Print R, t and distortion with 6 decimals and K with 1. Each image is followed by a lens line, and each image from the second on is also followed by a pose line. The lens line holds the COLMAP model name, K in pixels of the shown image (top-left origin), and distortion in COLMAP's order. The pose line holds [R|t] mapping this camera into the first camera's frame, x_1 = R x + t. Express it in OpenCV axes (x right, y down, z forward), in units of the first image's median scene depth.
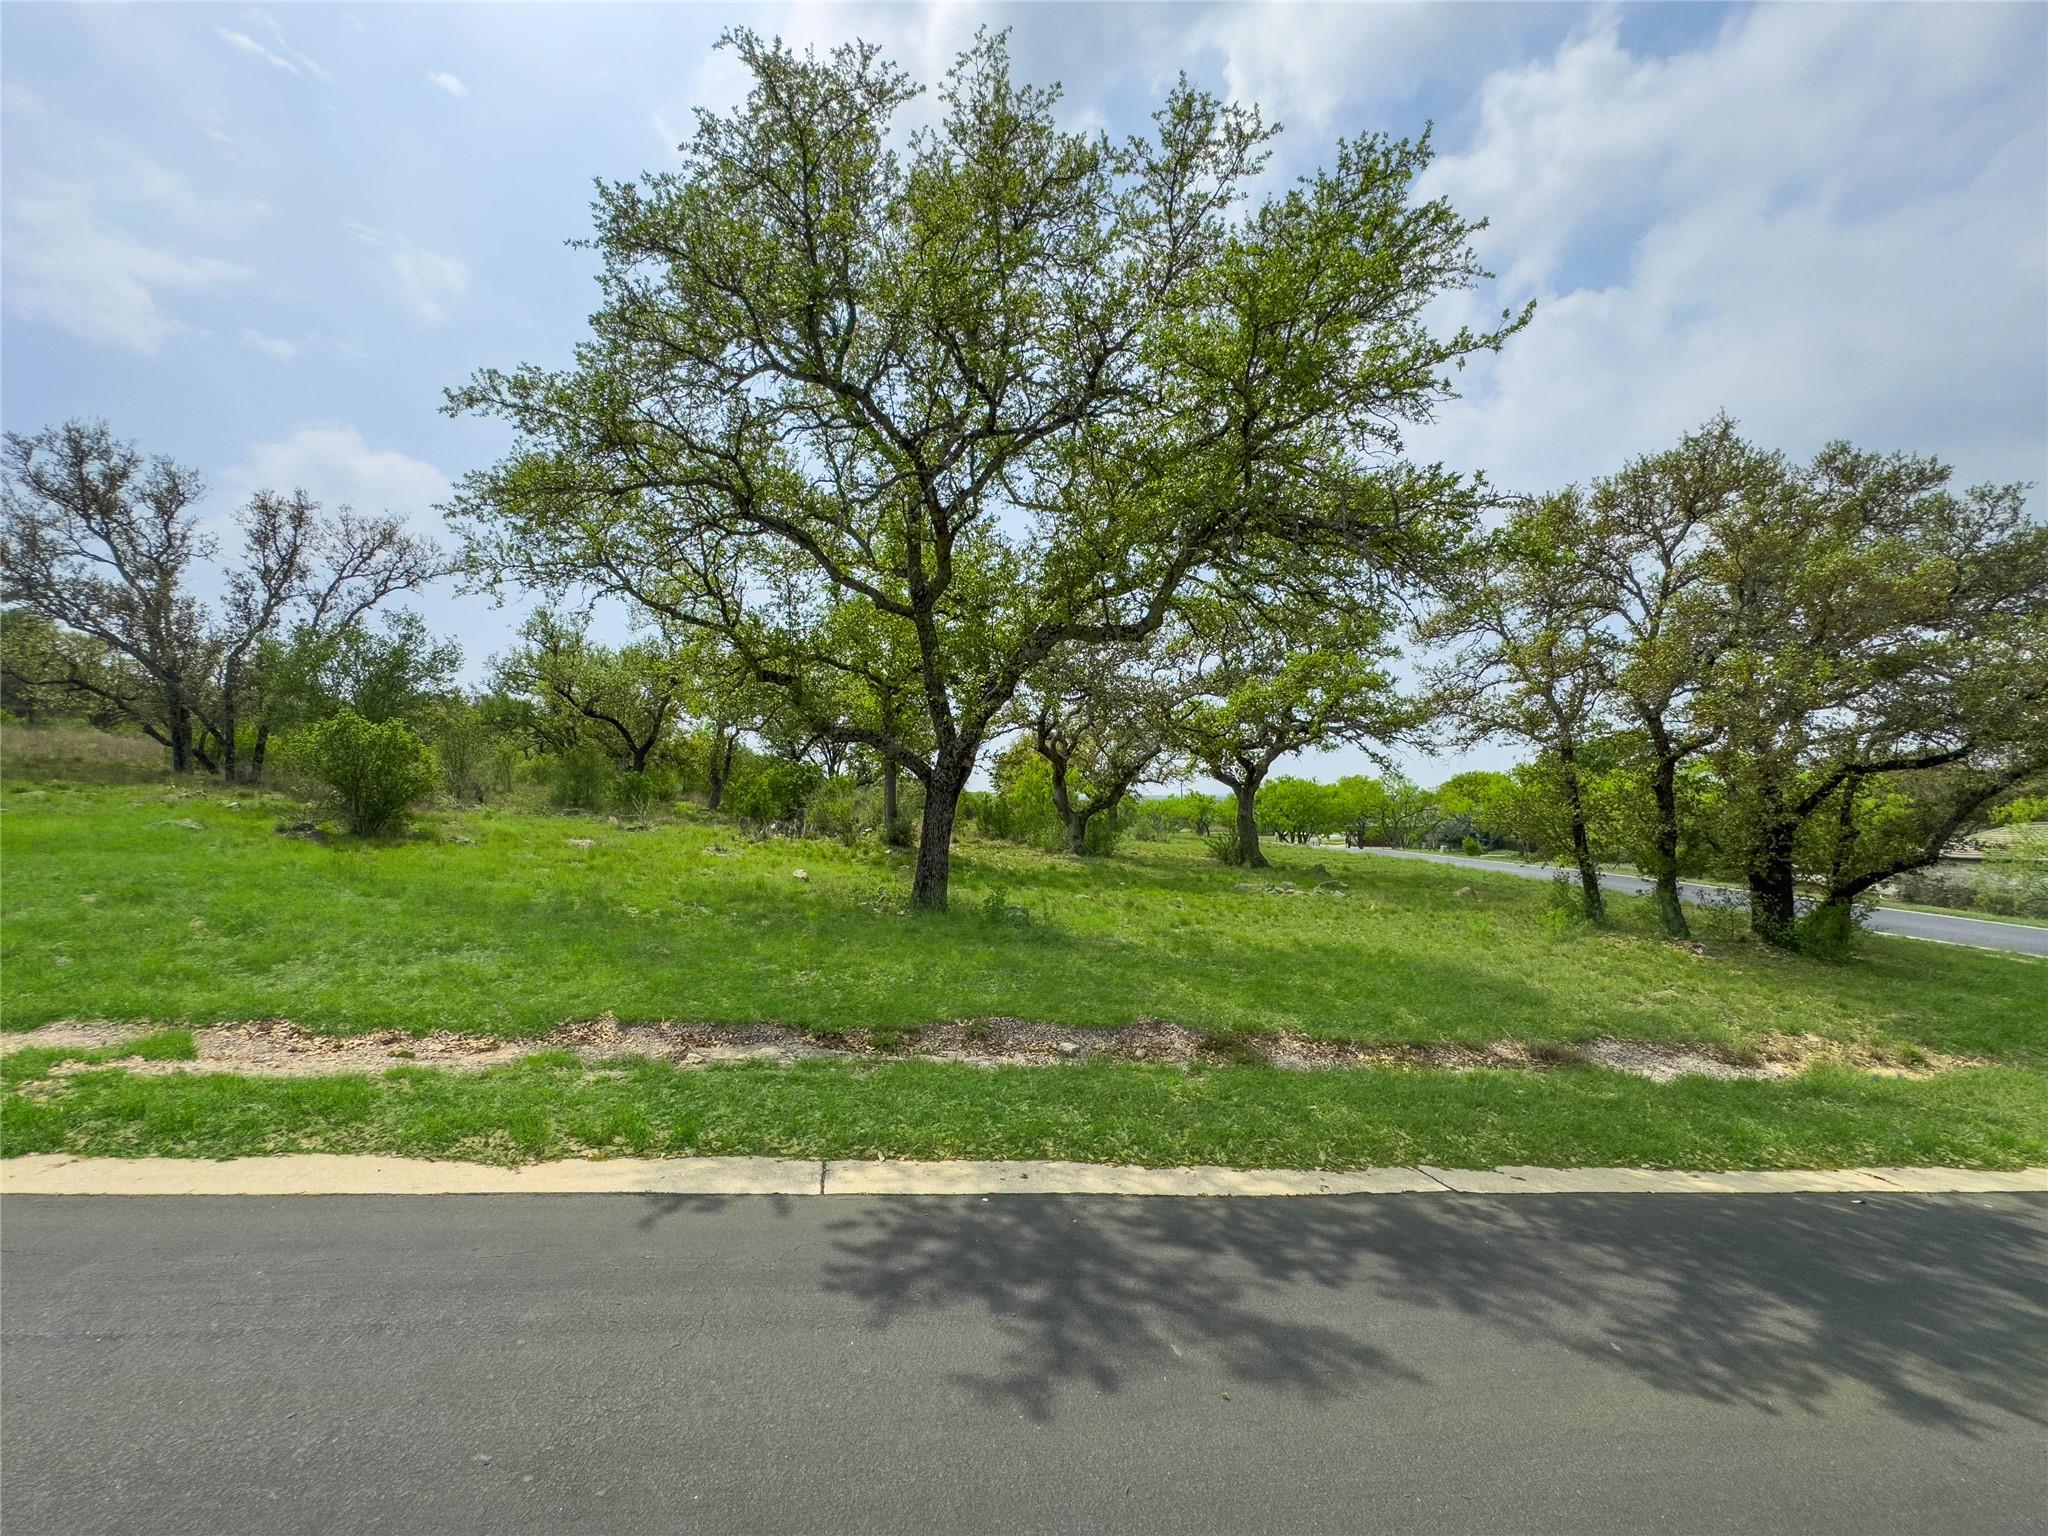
lens RADIAL K [[814.1, 0, 1019.6], [0, 814.1, 783.2], [0, 0, 1]] dist [0.000295, -0.000098]
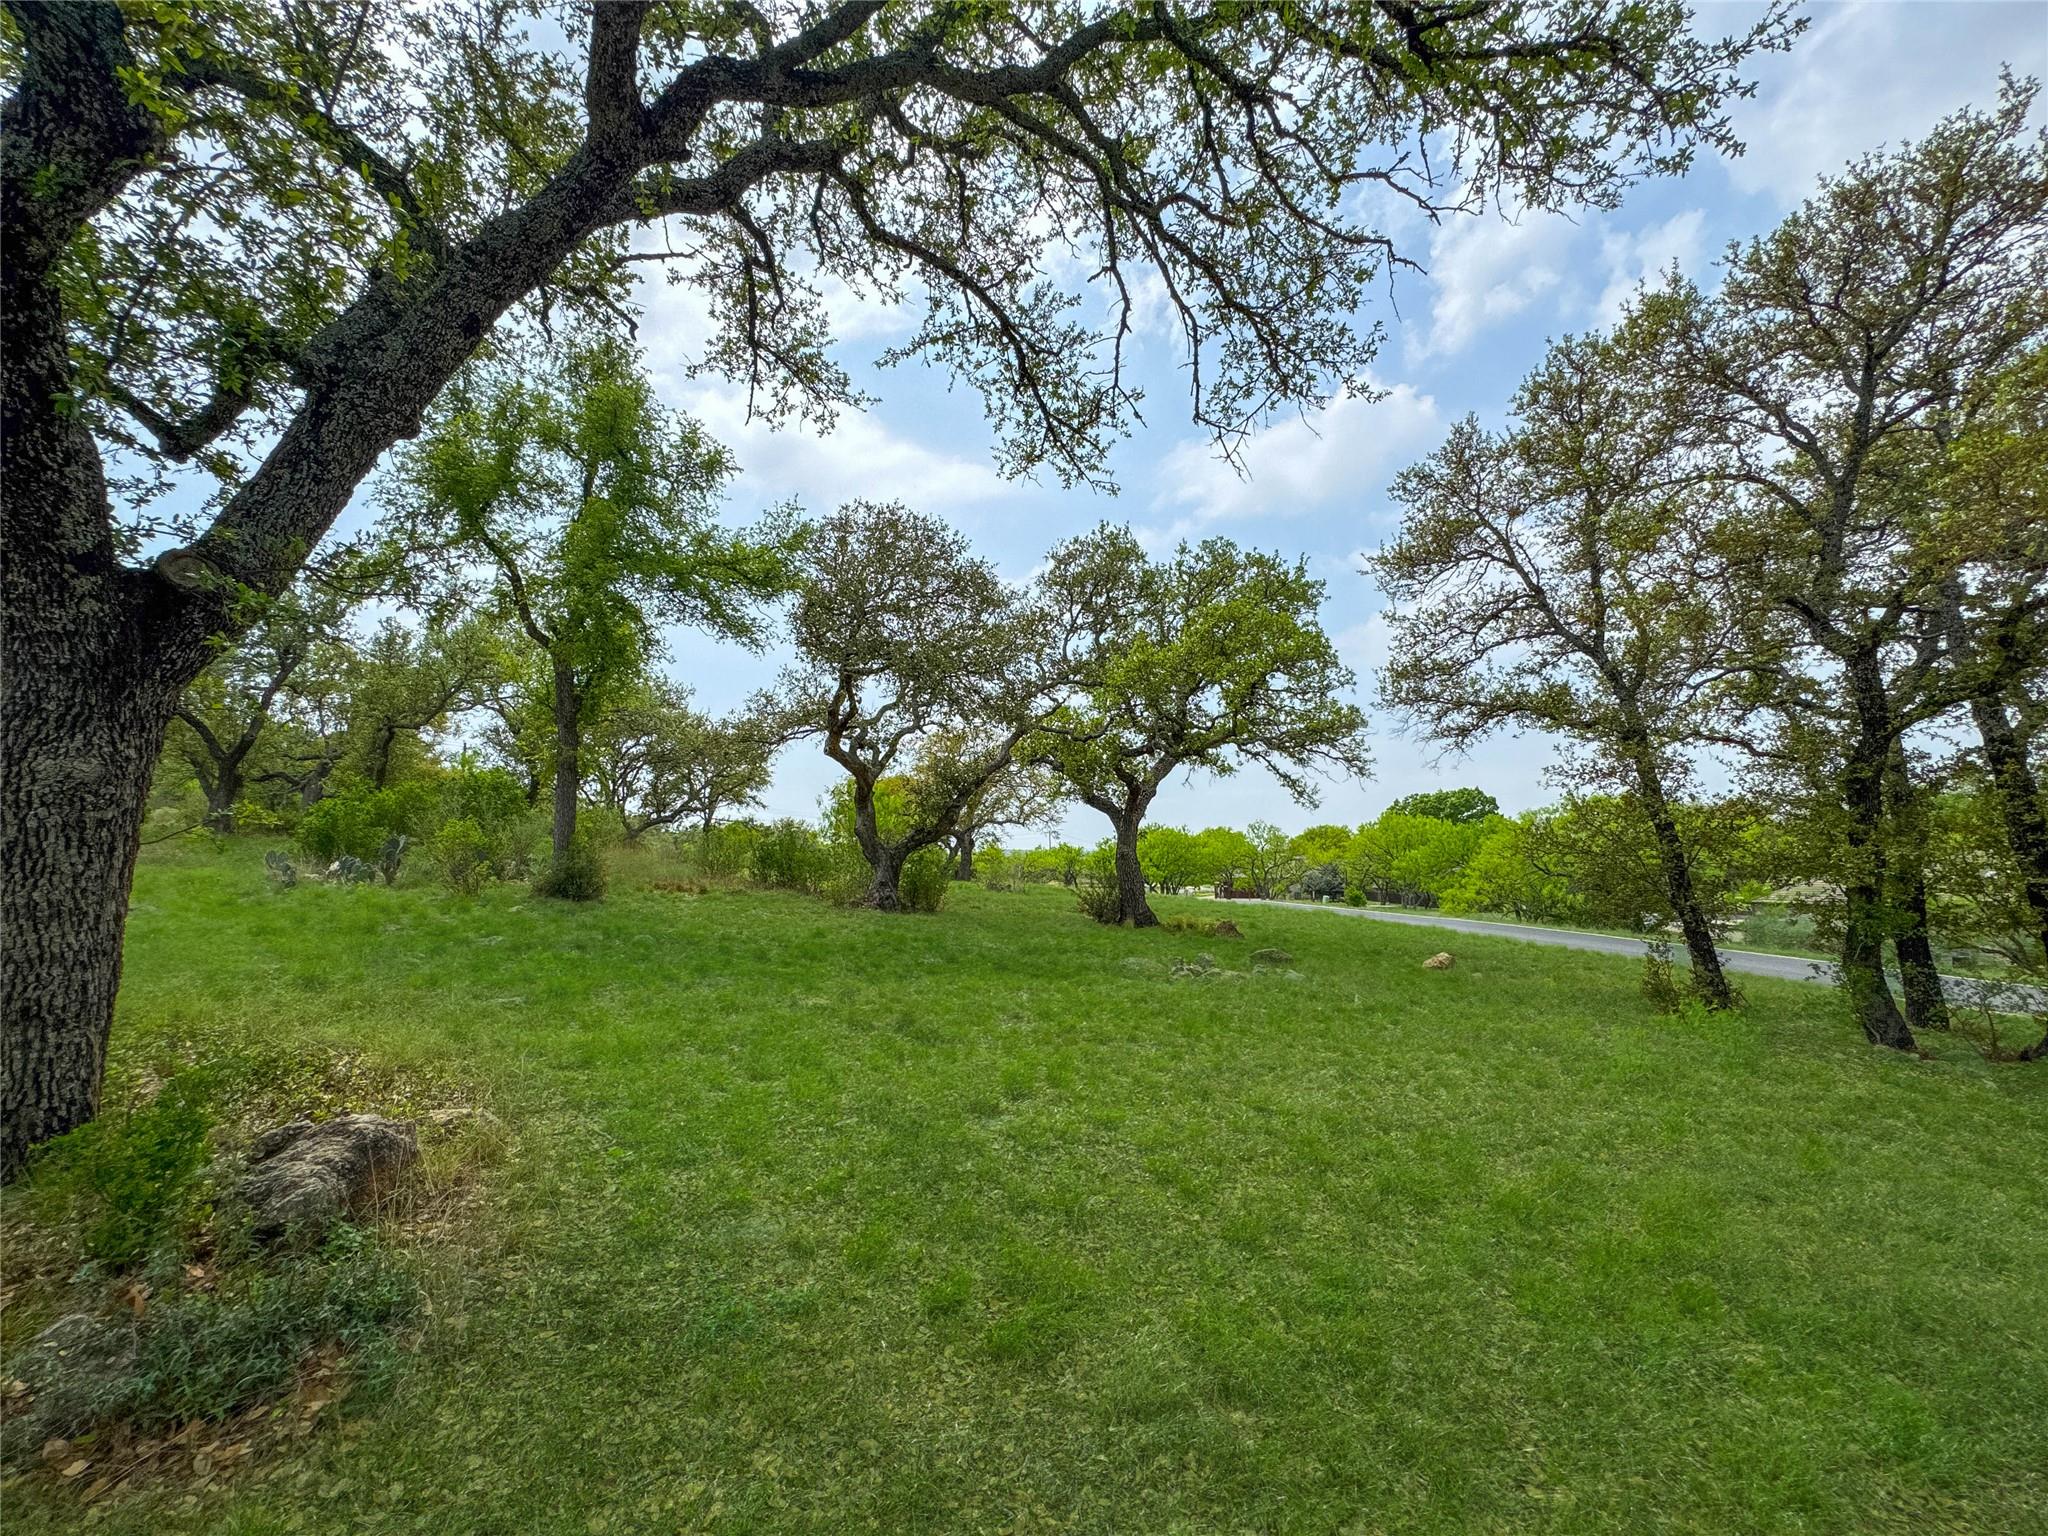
lens RADIAL K [[814.1, 0, 1020.5], [0, 814.1, 760.3], [0, 0, 1]] dist [0.000295, -0.000098]
pose [[0.987198, 0.020064, 0.158232, 0.066473], [-0.005253, 0.995608, -0.093474, 0.023984], [-0.159413, 0.091446, 0.982967, 0.288951]]
